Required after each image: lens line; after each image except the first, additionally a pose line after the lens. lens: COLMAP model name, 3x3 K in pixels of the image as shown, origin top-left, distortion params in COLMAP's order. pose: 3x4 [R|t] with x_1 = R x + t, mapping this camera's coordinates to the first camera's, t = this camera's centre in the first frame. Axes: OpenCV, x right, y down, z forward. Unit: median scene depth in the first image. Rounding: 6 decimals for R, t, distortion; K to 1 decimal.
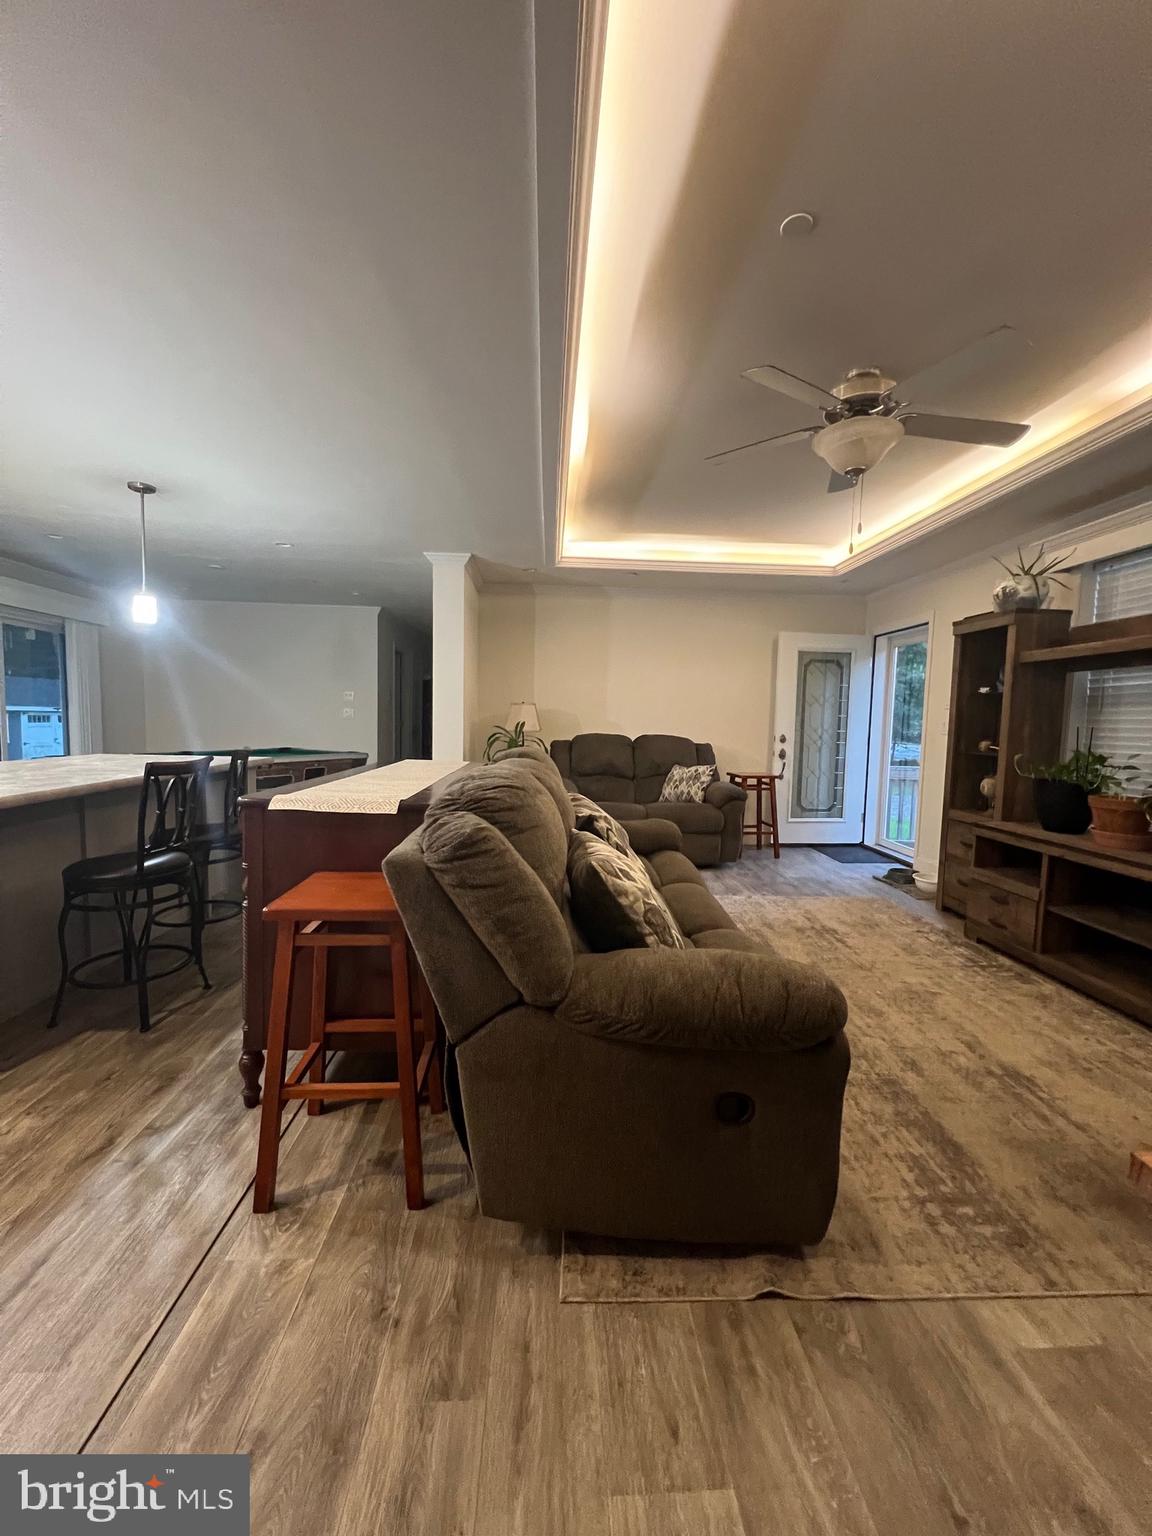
lens RADIAL K [[612.4, 0, 580.2], [0, 612.4, 766.3], [0, 0, 1]] dist [-0.002986, 0.000756]
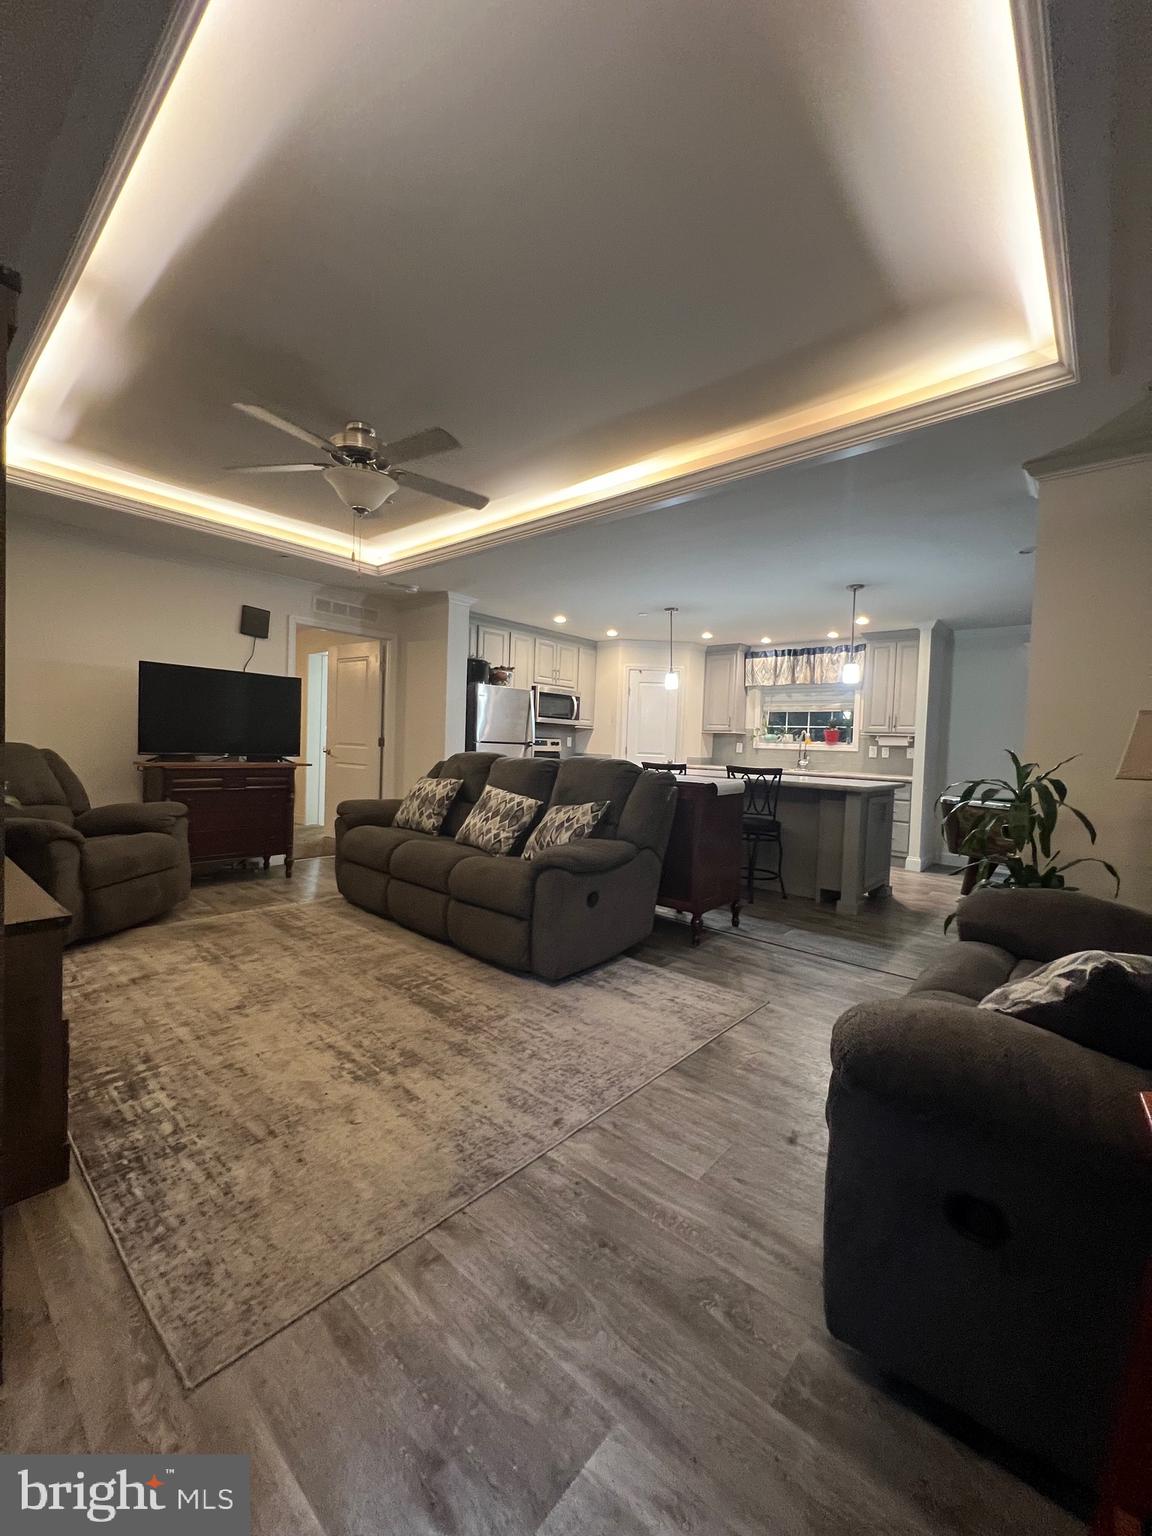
lens RADIAL K [[613.6, 0, 577.8], [0, 613.6, 764.1], [0, 0, 1]] dist [-0.001510, -0.000271]
pose [[-0.695487, -0.022324, -0.718192, 0.999393], [-0.106731, 0.991639, 0.072533, -0.120849], [0.710568, 0.127099, -0.692054, 2.185220]]
